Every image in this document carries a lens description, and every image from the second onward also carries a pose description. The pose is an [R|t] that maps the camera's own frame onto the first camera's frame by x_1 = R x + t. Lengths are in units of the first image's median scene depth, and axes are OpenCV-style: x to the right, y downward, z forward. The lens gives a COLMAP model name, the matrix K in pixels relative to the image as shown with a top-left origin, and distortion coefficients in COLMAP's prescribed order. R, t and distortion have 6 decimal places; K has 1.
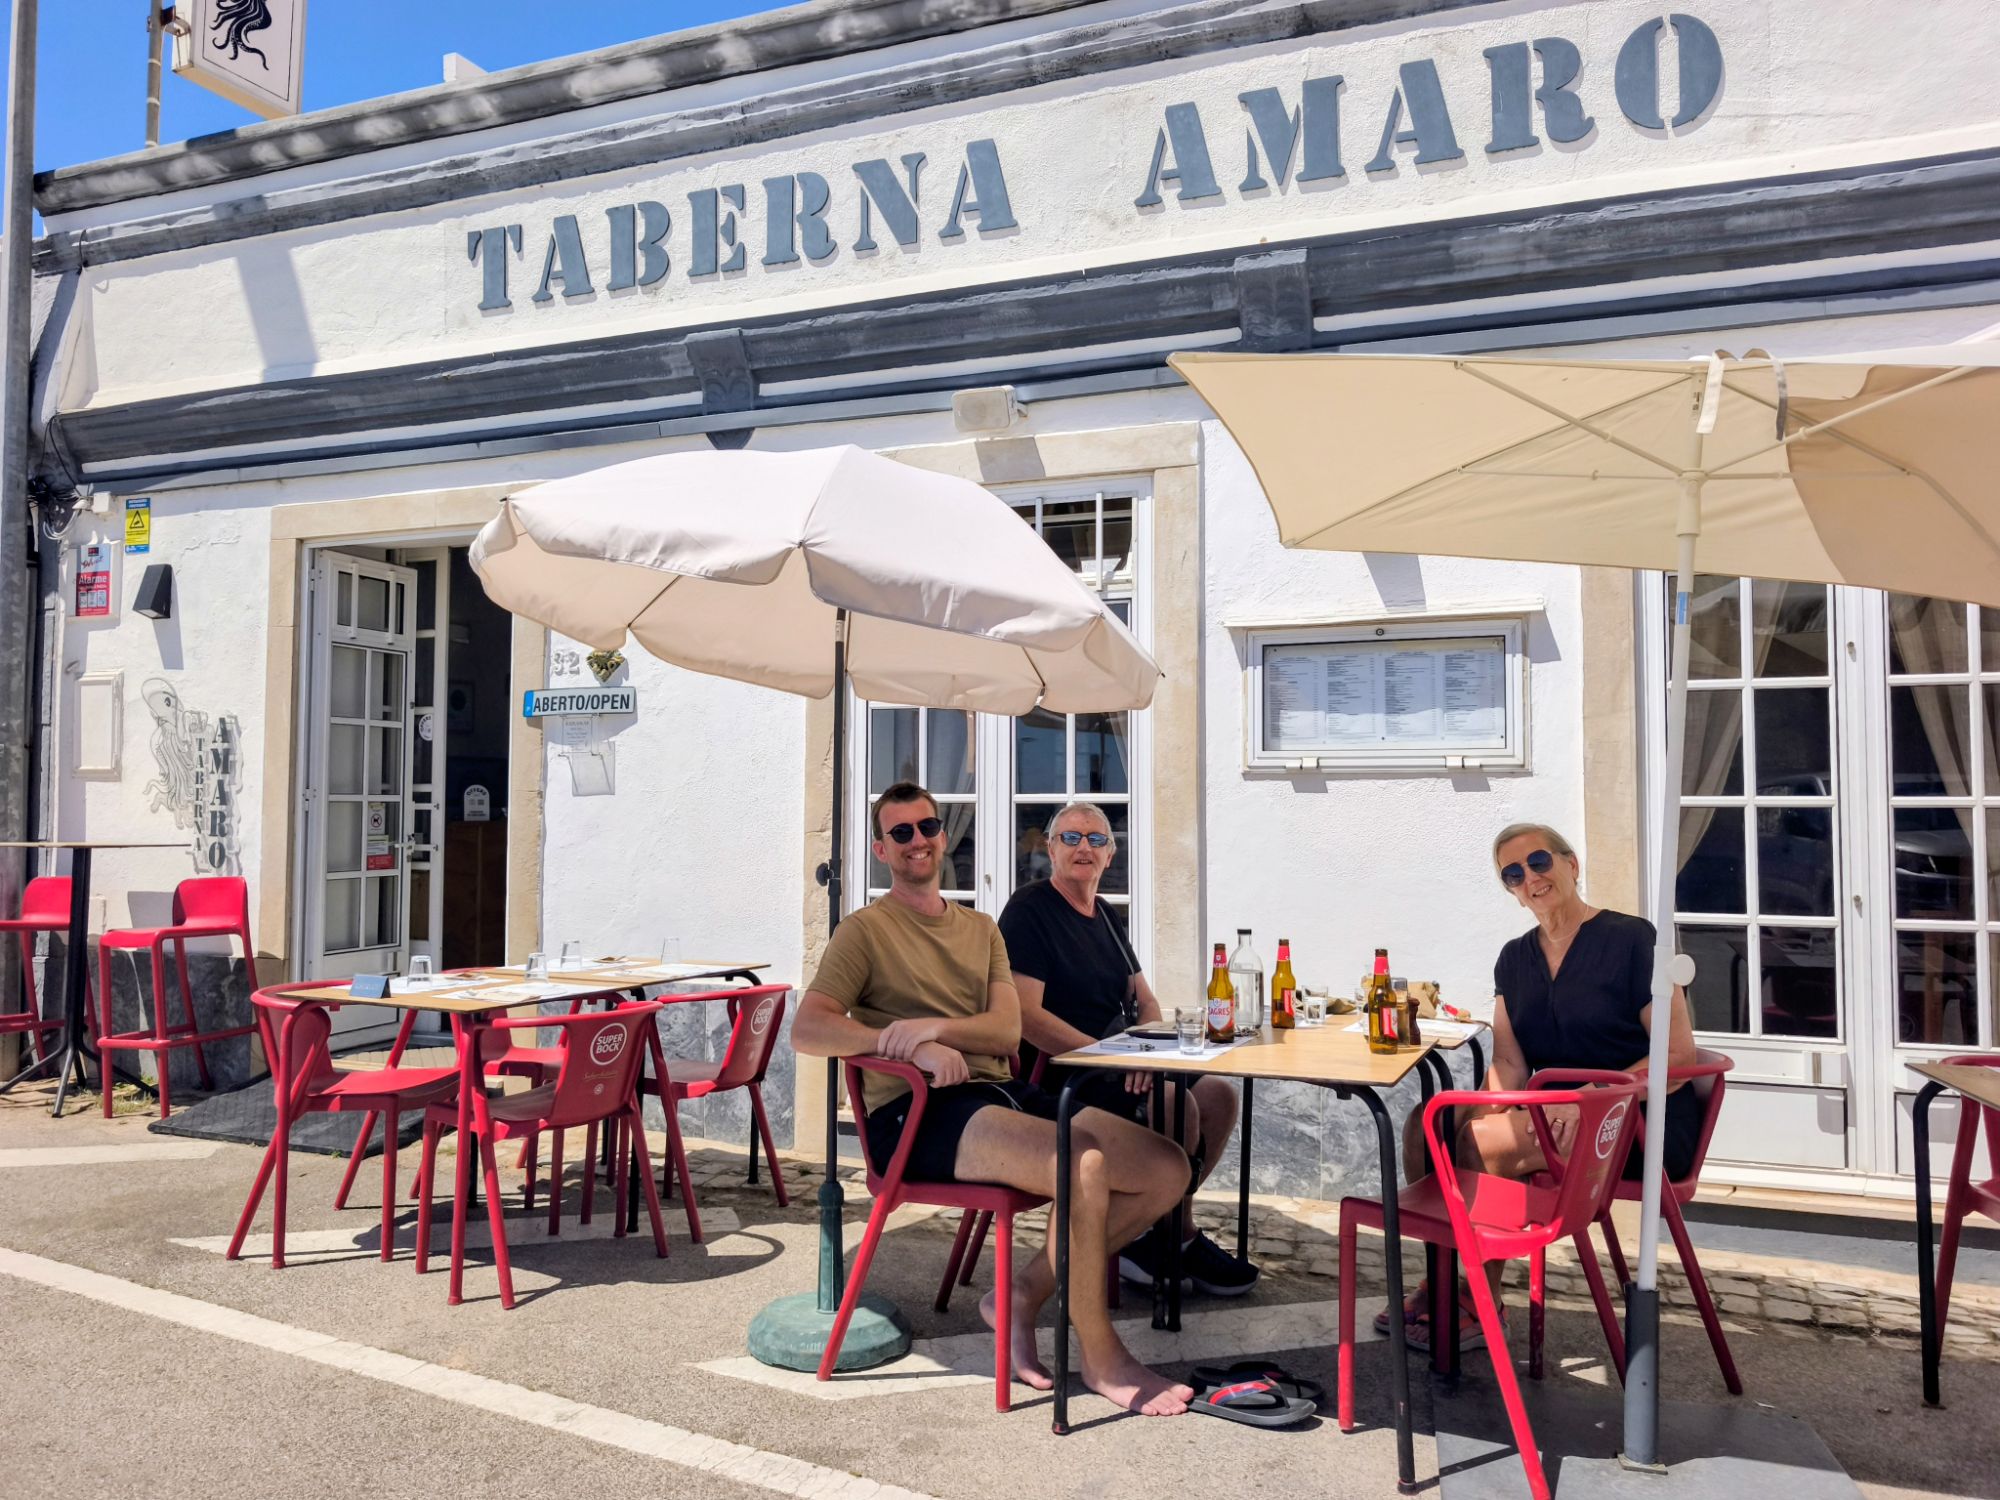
lens RADIAL K [[1417.4, 0, 999.9], [0, 1417.4, 760.6], [0, 0, 1]] dist [0.032558, -0.044909]
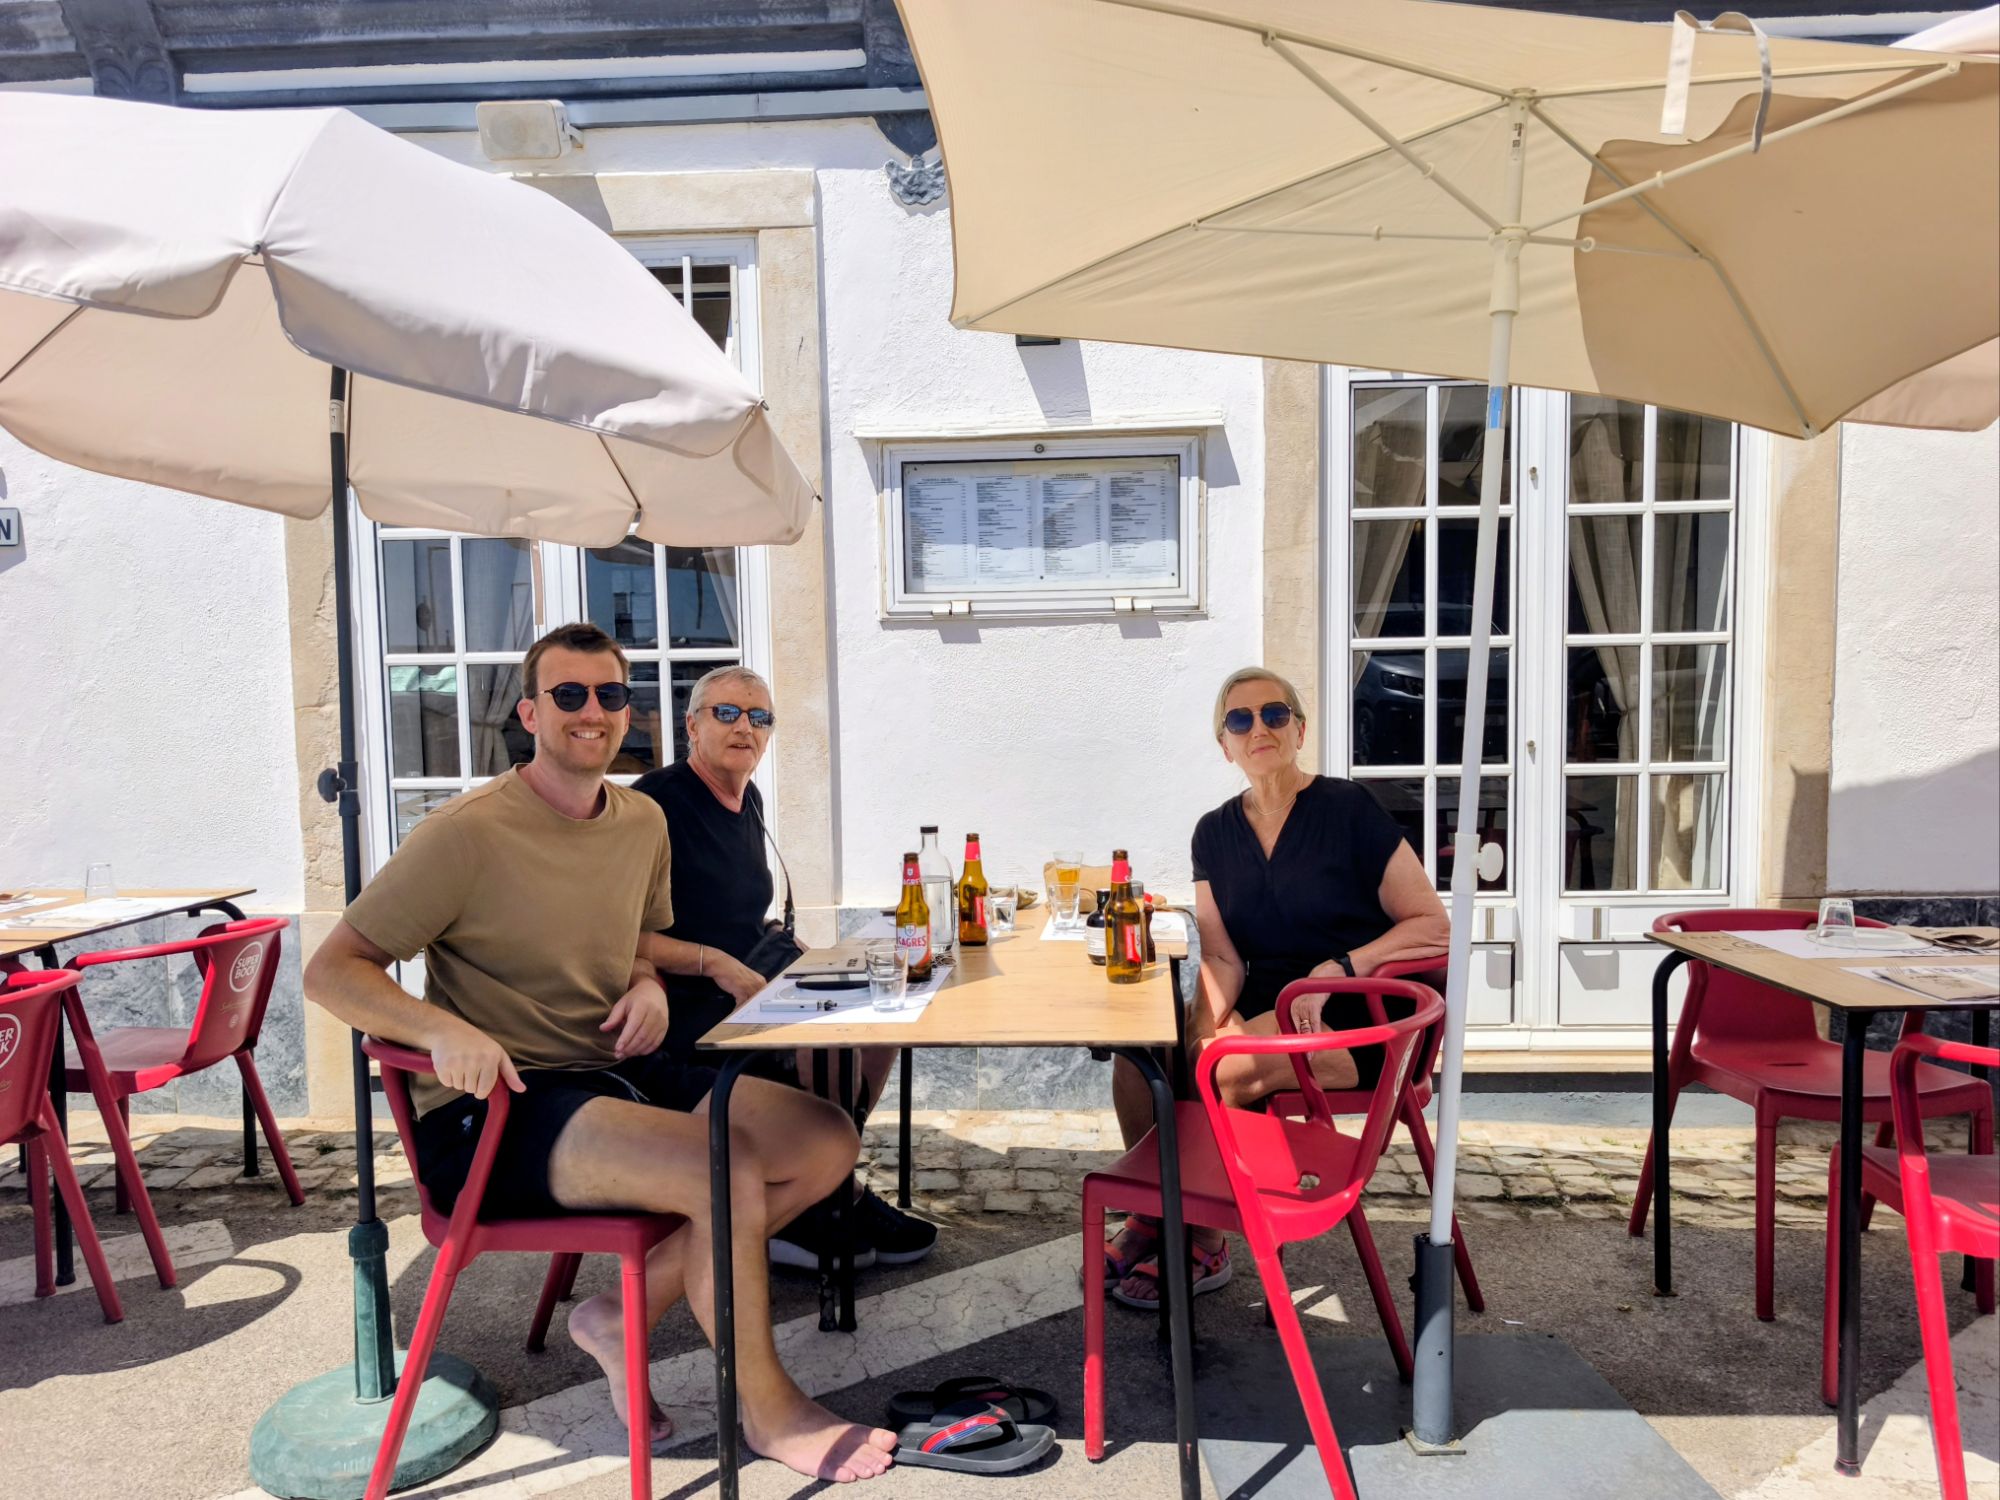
lens RADIAL K [[1417.4, 0, 999.9], [0, 1417.4, 760.6], [0, 0, 1]] dist [0.032558, -0.044909]
pose [[0.949719, -0.046420, 0.309642, -0.022619], [0.011170, 0.993343, 0.114655, -0.004122], [-0.312903, -0.105431, 0.943915, 0.205310]]
